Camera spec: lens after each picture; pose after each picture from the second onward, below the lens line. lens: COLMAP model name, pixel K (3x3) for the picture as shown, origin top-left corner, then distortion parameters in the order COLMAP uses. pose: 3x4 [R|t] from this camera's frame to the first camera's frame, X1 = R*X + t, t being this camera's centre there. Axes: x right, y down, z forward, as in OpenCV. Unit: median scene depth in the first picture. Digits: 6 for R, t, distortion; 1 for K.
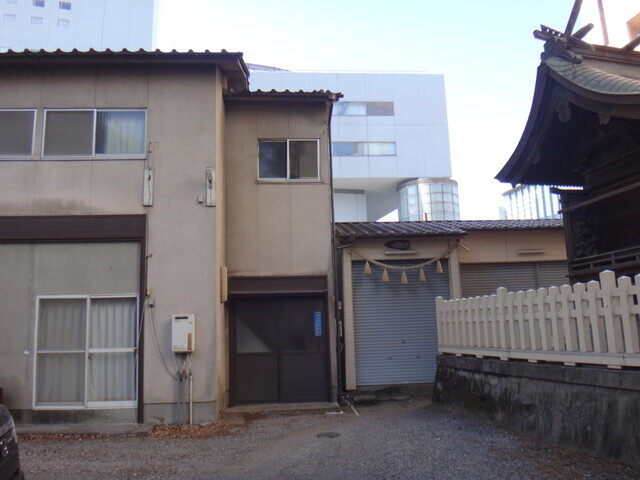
lens RADIAL K [[505.3, 0, 318.9], [0, 505.3, 242.6], [0, 0, 1]] dist [-0.024748, -0.060879]
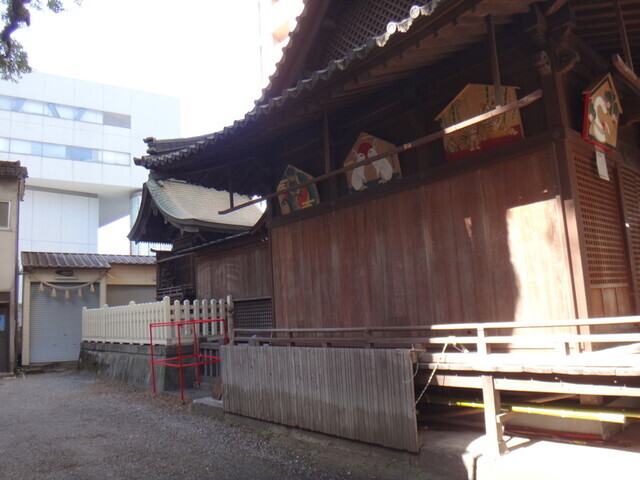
lens RADIAL K [[505.3, 0, 325.0], [0, 505.3, 265.7], [0, 0, 1]] dist [-0.024748, -0.060879]
pose [[0.882512, 0.047866, 0.467847, 0.145361], [-0.071668, 0.996876, 0.033196, -0.127282], [-0.464797, -0.062826, 0.883186, -0.737078]]
